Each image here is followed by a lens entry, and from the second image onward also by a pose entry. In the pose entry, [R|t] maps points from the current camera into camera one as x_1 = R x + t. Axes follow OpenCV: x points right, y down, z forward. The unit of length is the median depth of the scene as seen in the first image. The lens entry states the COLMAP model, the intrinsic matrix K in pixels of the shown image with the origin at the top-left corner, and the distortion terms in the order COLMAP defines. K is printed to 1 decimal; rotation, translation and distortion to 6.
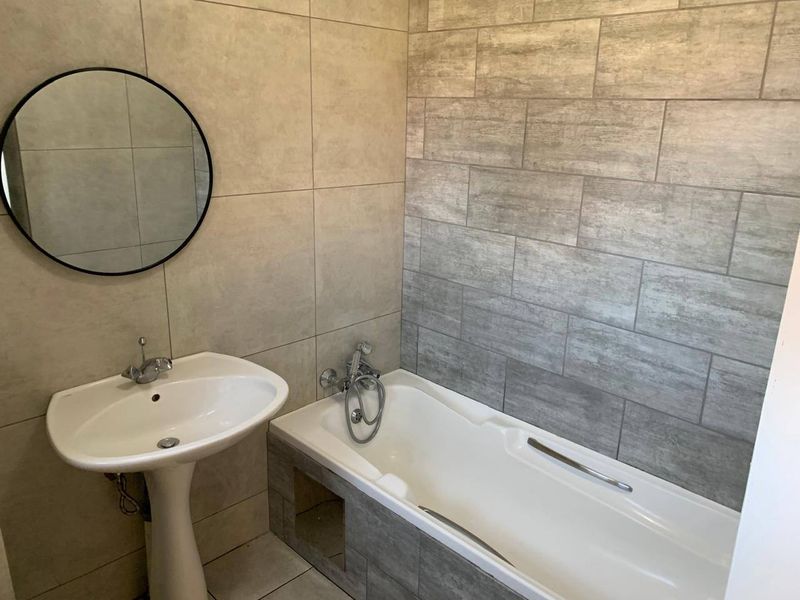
lens RADIAL K [[610.3, 0, 401.9], [0, 610.3, 292.5], [0, 0, 1]] dist [0.045606, -0.036002]
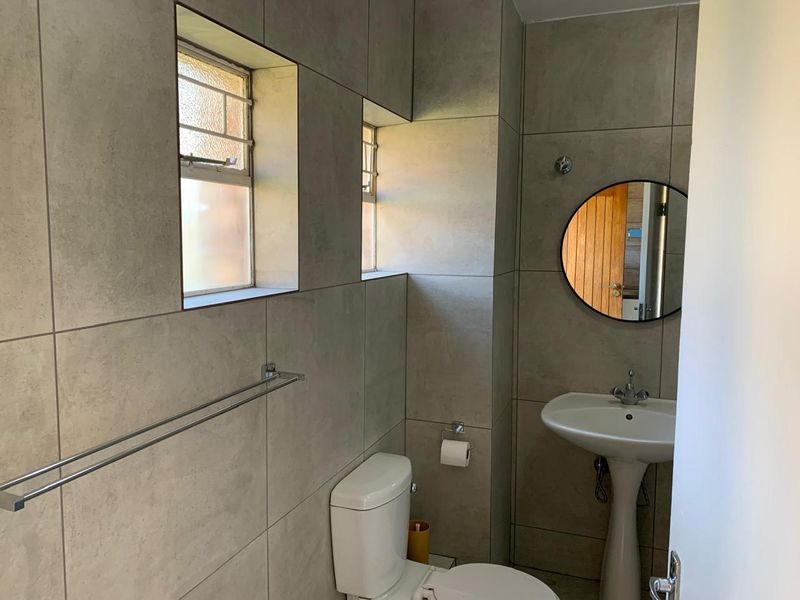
lens RADIAL K [[610.3, 0, 396.3], [0, 610.3, 302.5], [0, 0, 1]] dist [0.045606, -0.036002]
pose [[0.401804, 0.081738, -0.912070, 0.492328], [-0.251862, 0.967459, -0.024254, 0.077085], [0.880408, 0.239461, 0.409316, -0.035477]]
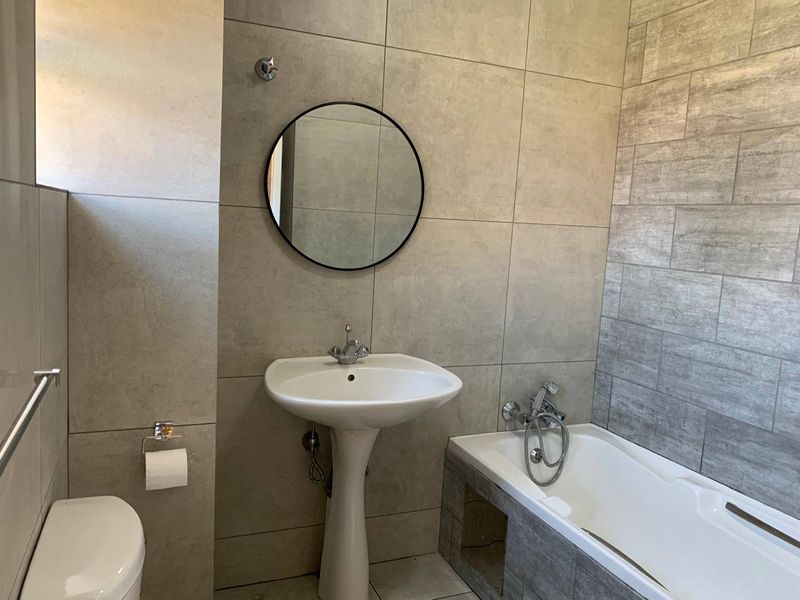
lens RADIAL K [[610.3, 0, 399.4], [0, 610.3, 298.6], [0, 0, 1]] dist [0.045606, -0.036002]
pose [[0.925032, 0.073168, -0.372777, 0.083731], [-0.137576, 0.979190, -0.149198, 0.154990], [0.354103, 0.189298, 0.915848, -0.037341]]
